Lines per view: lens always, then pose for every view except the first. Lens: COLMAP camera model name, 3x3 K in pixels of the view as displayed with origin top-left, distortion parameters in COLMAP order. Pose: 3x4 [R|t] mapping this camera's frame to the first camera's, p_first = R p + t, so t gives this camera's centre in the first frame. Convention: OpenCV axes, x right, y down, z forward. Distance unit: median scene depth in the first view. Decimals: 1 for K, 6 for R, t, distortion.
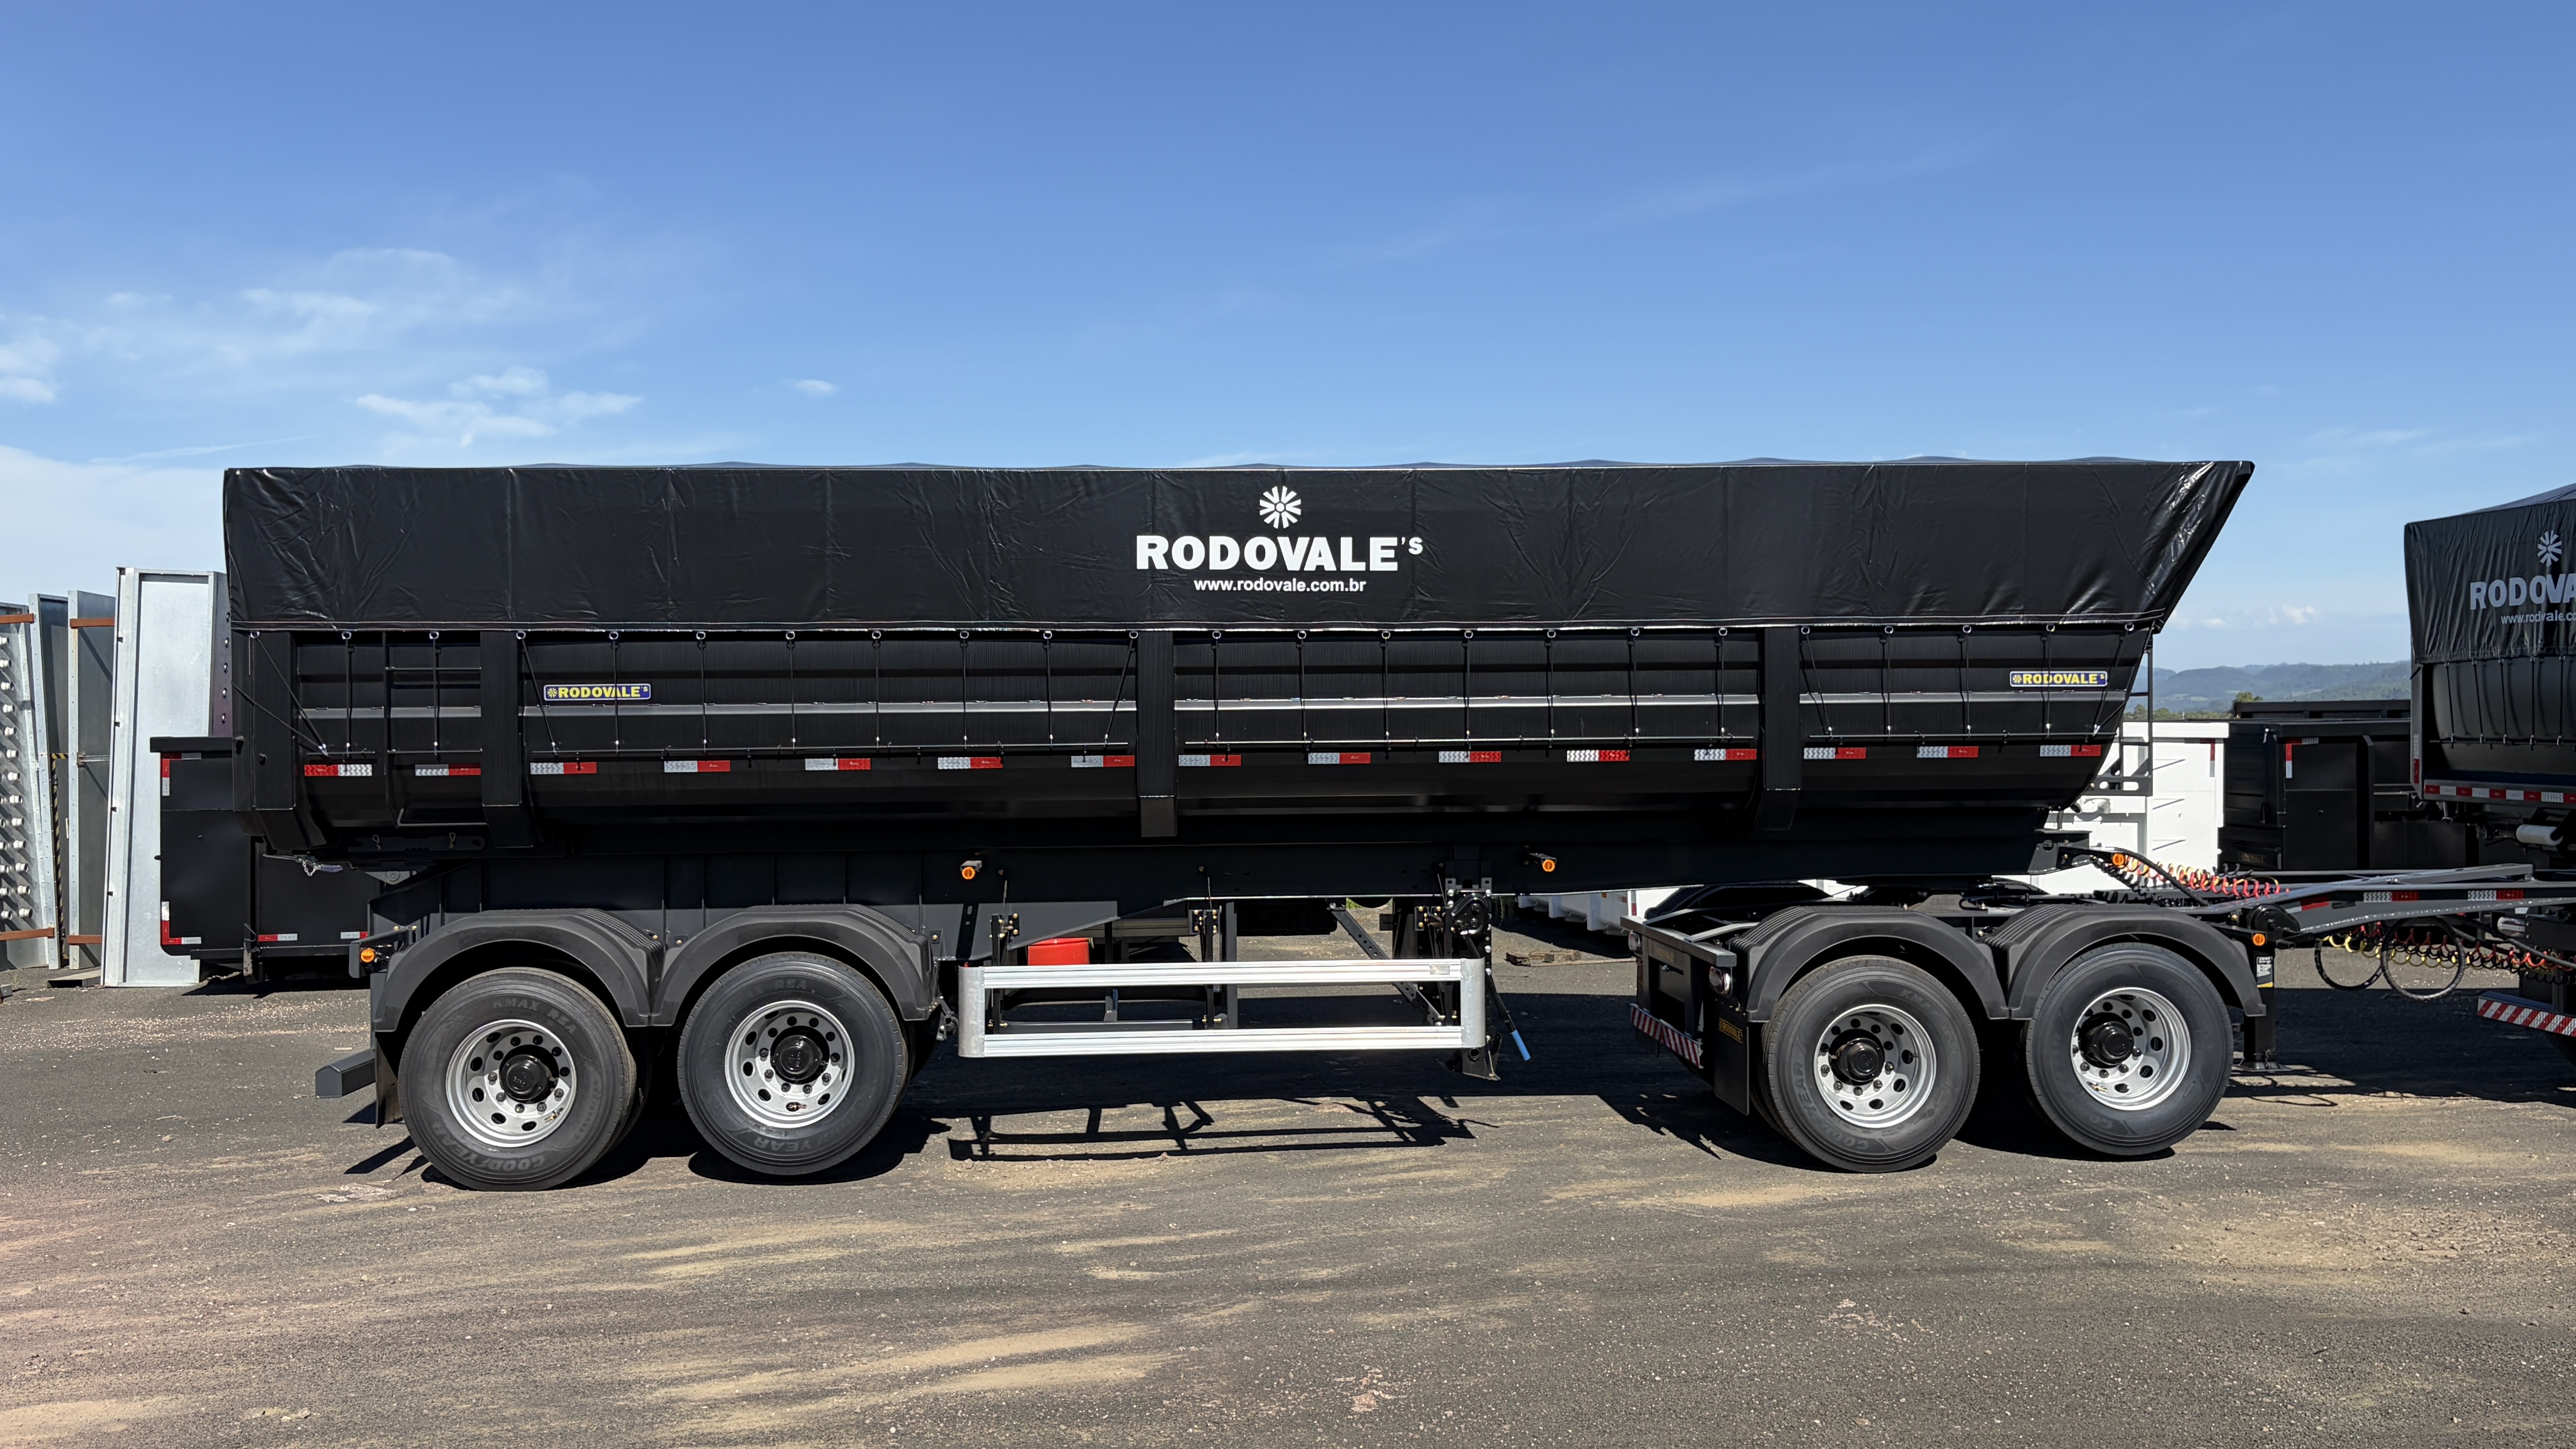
lens RADIAL K [[1994.9, 0, 1288.0], [0, 1994.9, 724.5], [0, 0, 1]] dist [0.028742, -0.000661]
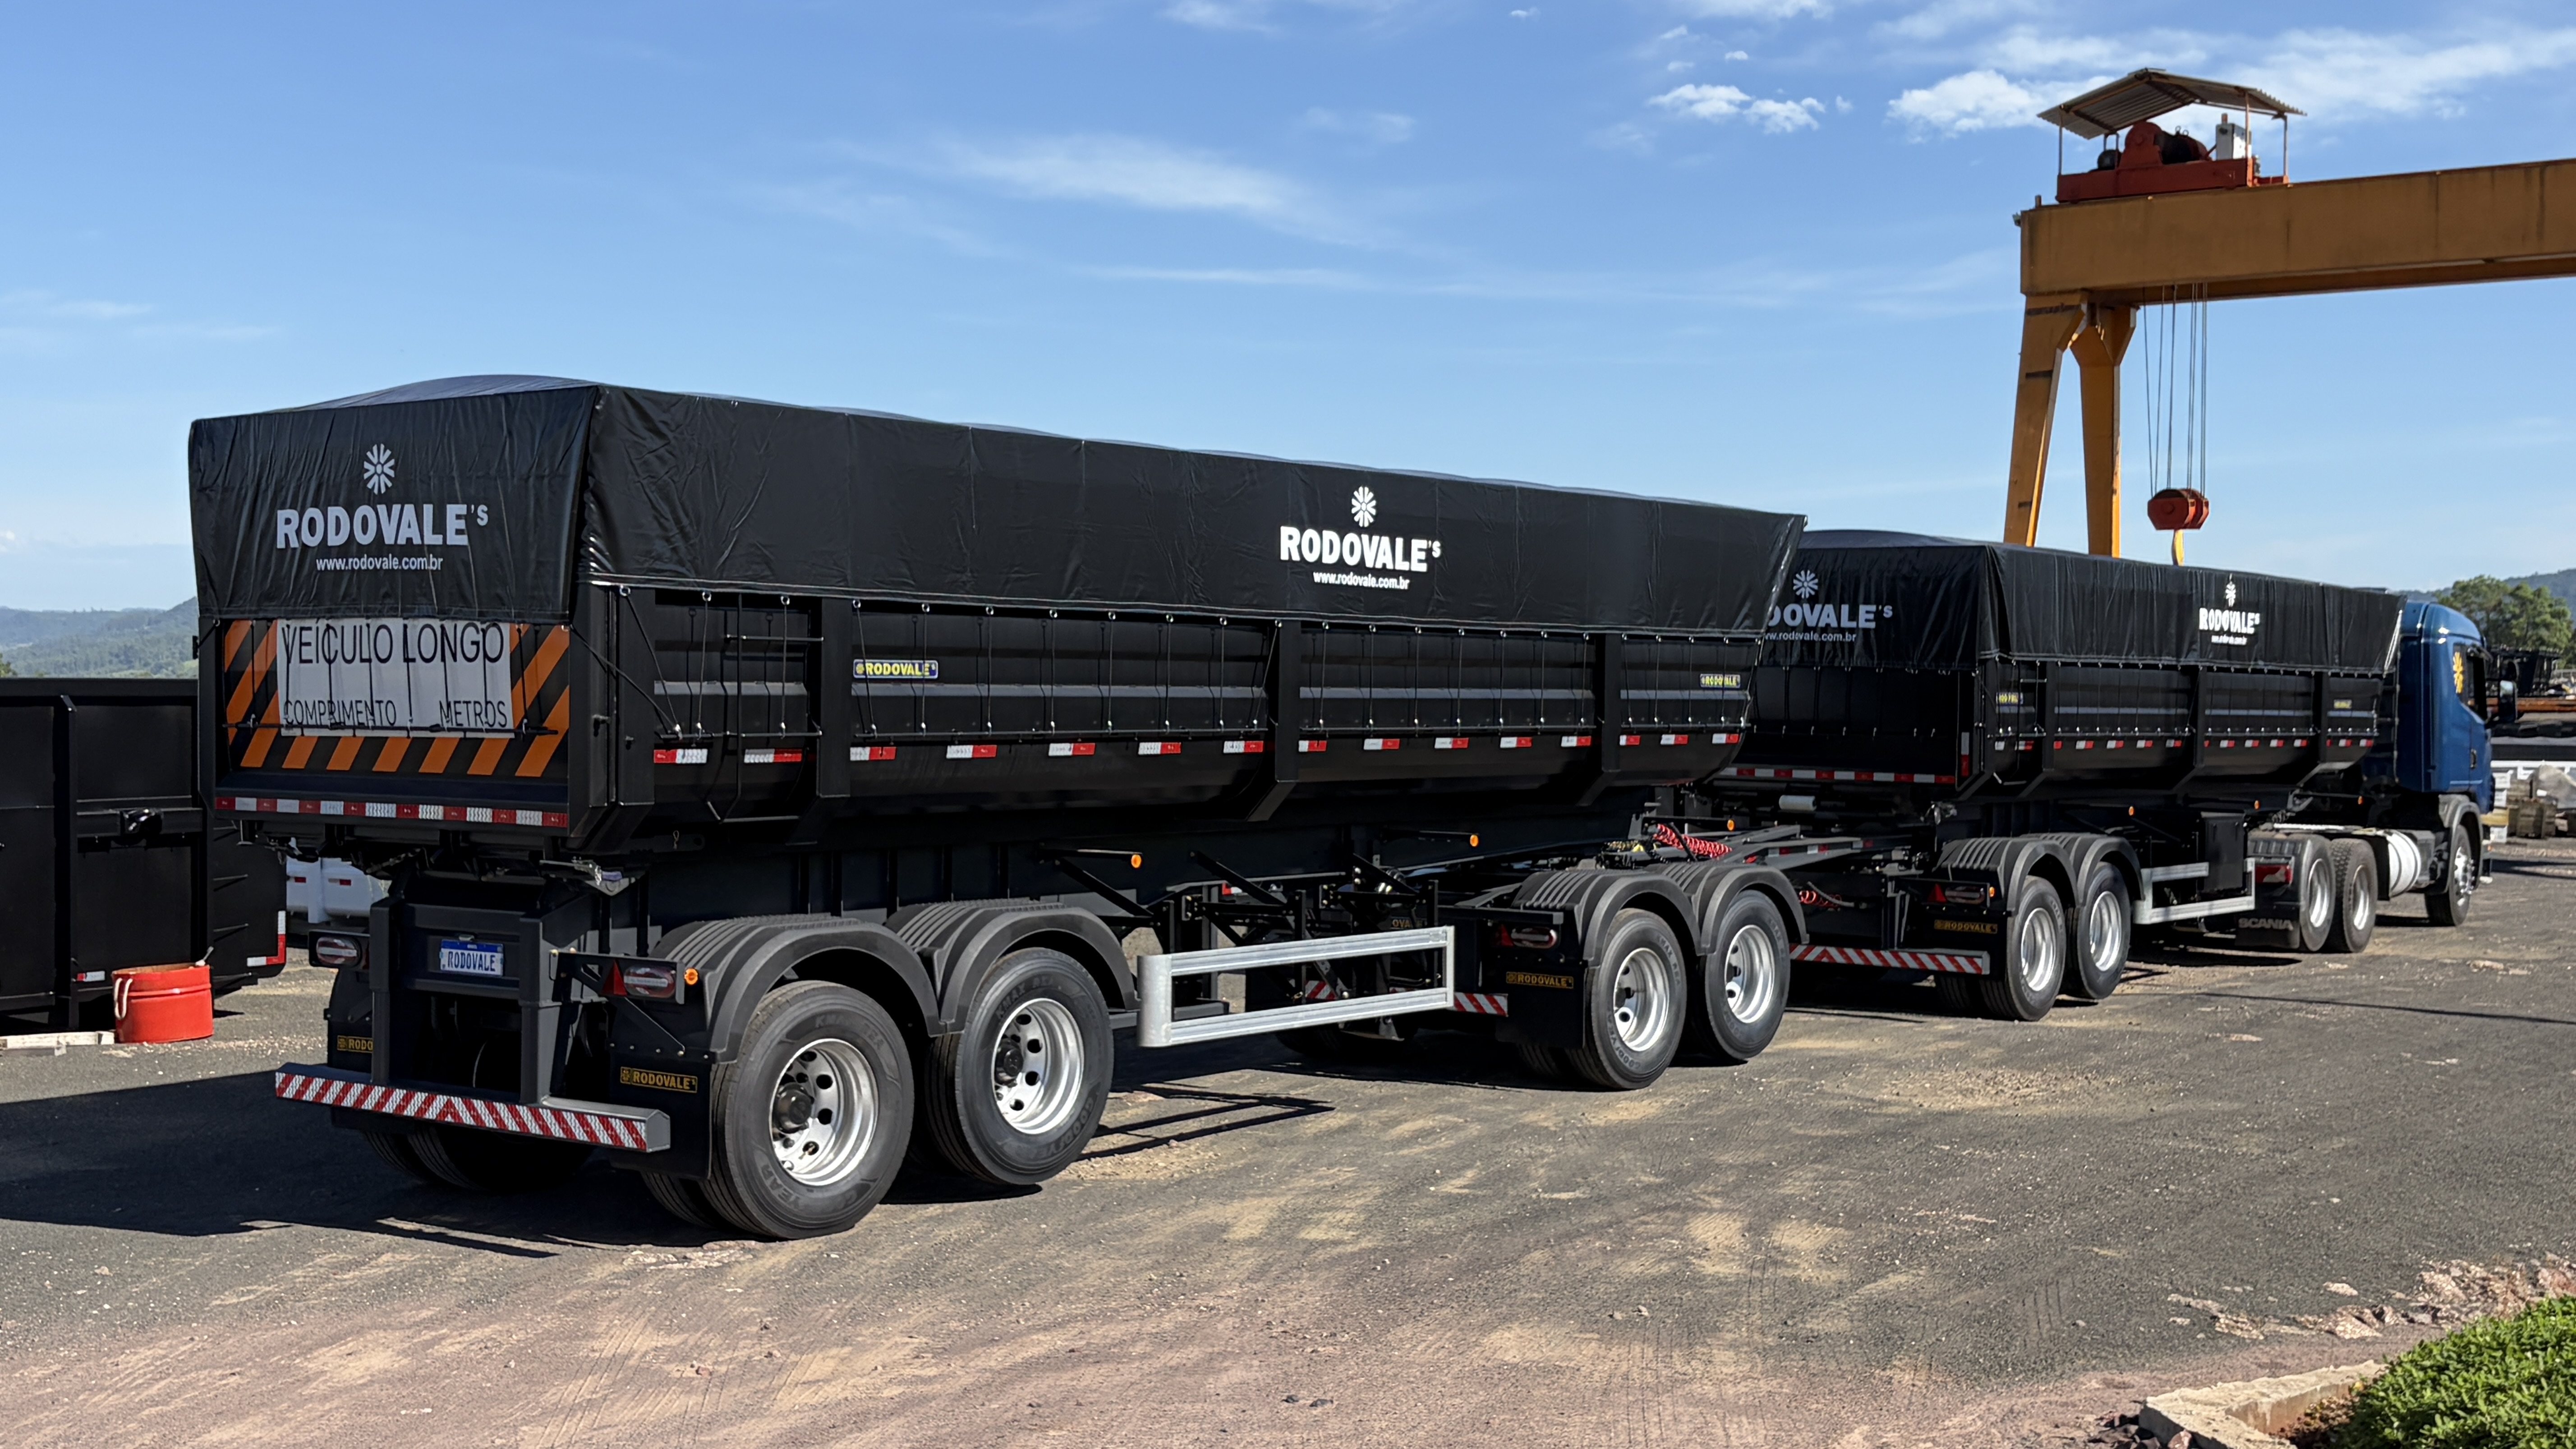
lens RADIAL K [[3089.9, 0, 1288.0], [0, 3089.9, 724.5], [0, 0, 1]] dist [-0.021079, -0.024720]
pose [[0.634659, 0.005868, 0.772770, -1.295682], [-0.012799, 0.999914, 0.002919, 0.002543], [-0.772686, -0.011743, 0.634680, -0.012159]]
